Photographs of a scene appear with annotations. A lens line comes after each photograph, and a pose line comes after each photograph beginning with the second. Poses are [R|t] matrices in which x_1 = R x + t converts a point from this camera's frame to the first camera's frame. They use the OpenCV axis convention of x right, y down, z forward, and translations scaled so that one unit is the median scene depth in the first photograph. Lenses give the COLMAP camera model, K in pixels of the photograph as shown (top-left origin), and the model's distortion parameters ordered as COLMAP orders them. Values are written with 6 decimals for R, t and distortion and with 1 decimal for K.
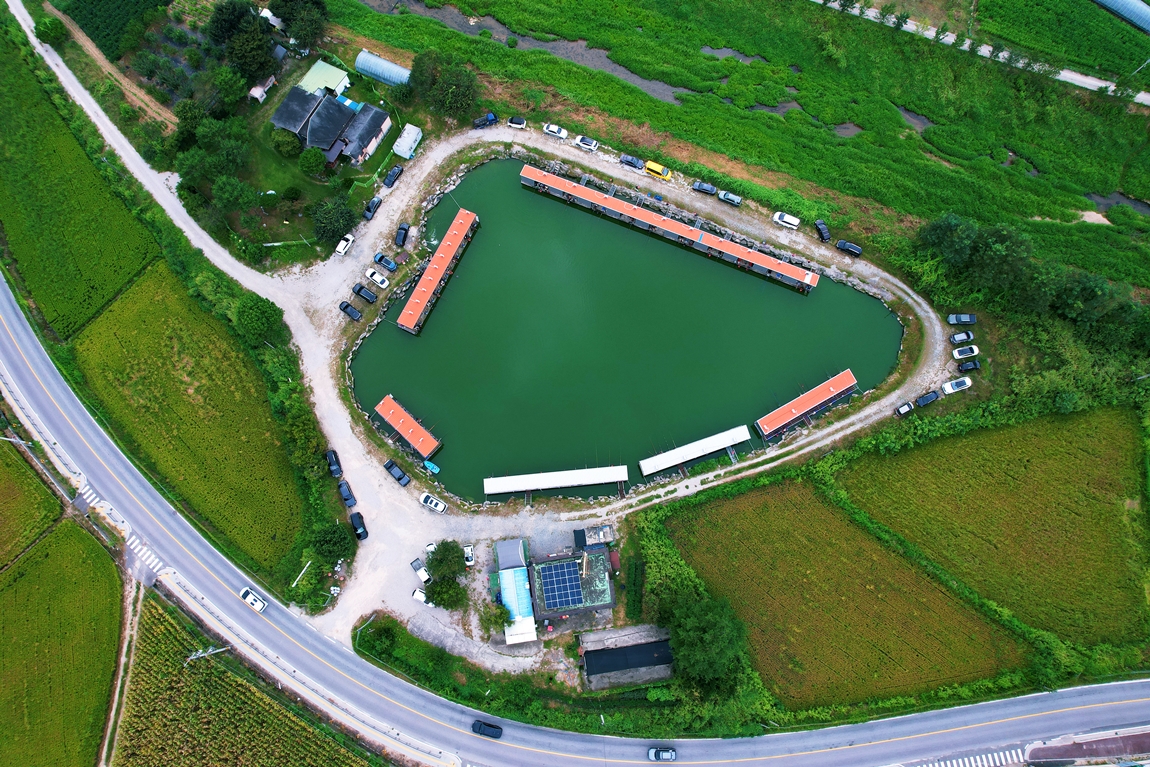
lens RADIAL K [[735.6, 0, 573.9], [0, 735.6, 382.0], [0, 0, 1]] dist [-0.083409, 0.074447]
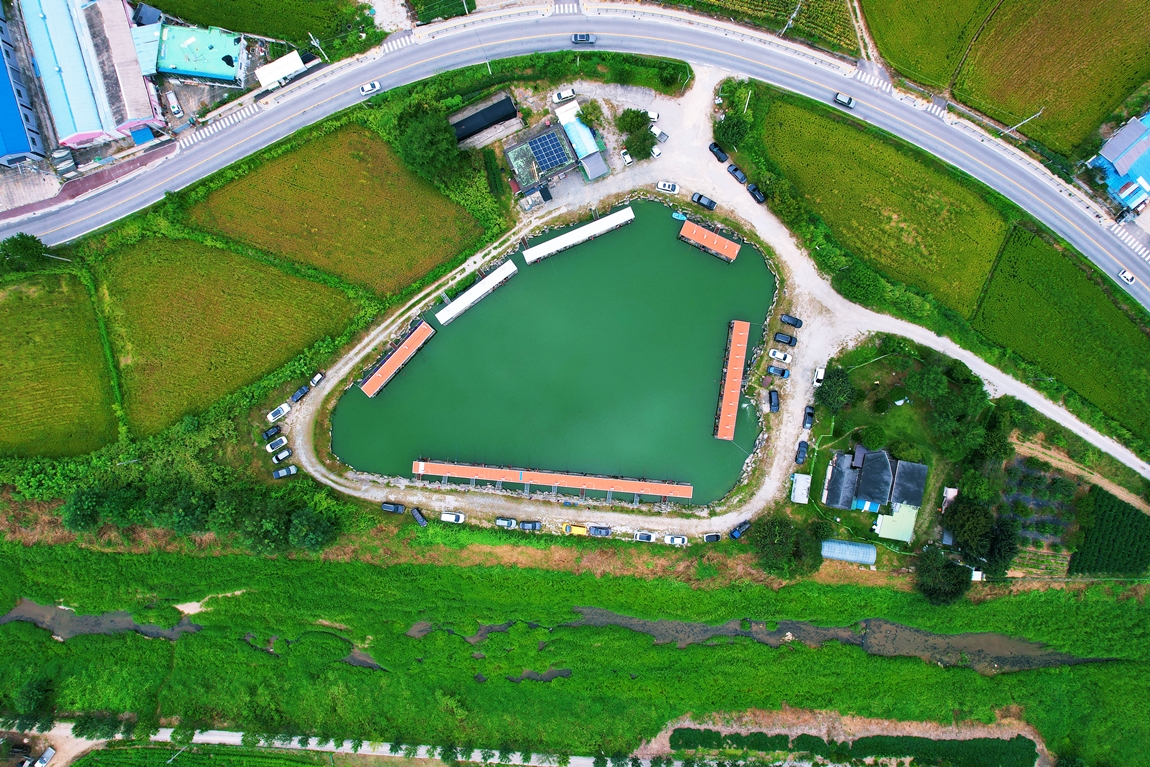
lens RADIAL K [[735.6, 0, 573.9], [0, 735.6, 382.0], [0, 0, 1]] dist [-0.083409, 0.074447]
pose [[-0.954465, 0.298321, 0.001132, 0.053101], [-0.290538, -0.930411, 0.223436, -0.354939], [0.067709, 0.212933, 0.974718, -0.137552]]
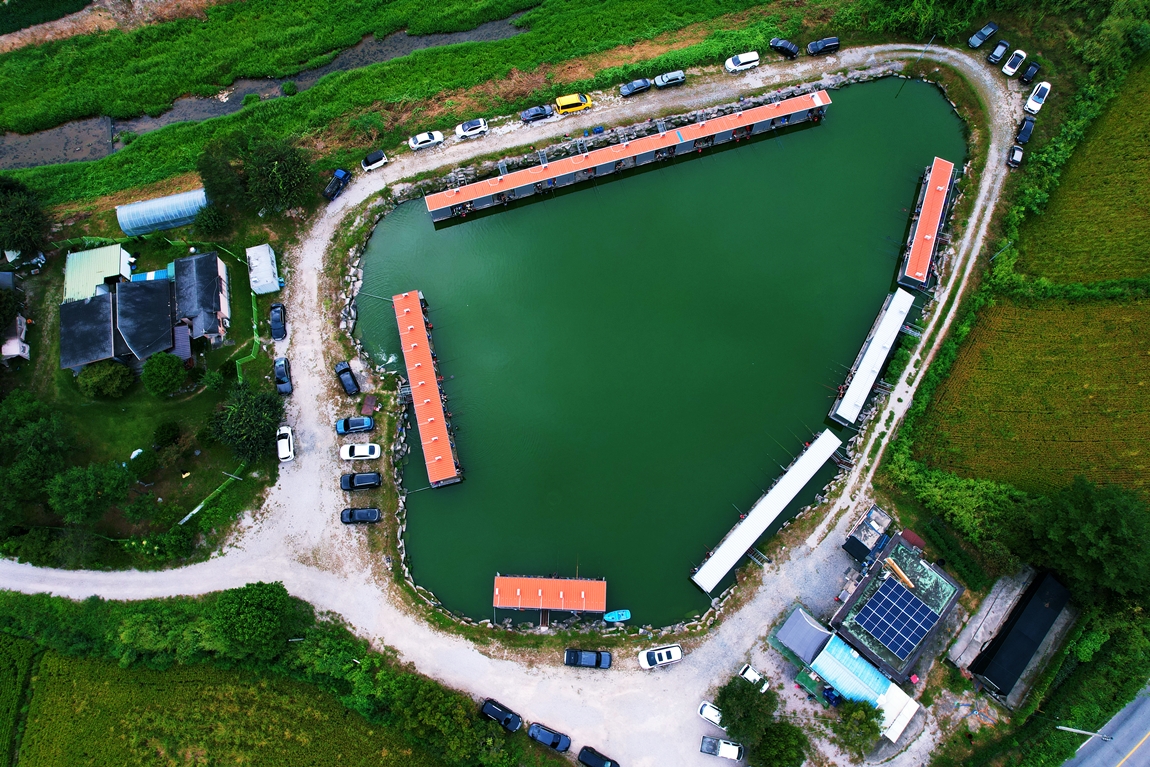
lens RADIAL K [[735.6, 0, 573.9], [0, 735.6, 382.0], [0, 0, 1]] dist [-0.083409, 0.074447]
pose [[0.764847, -0.615030, 0.191693, -0.217086], [0.625323, 0.780319, 0.008569, -0.079009], [-0.154852, 0.113317, 0.981417, 0.326400]]
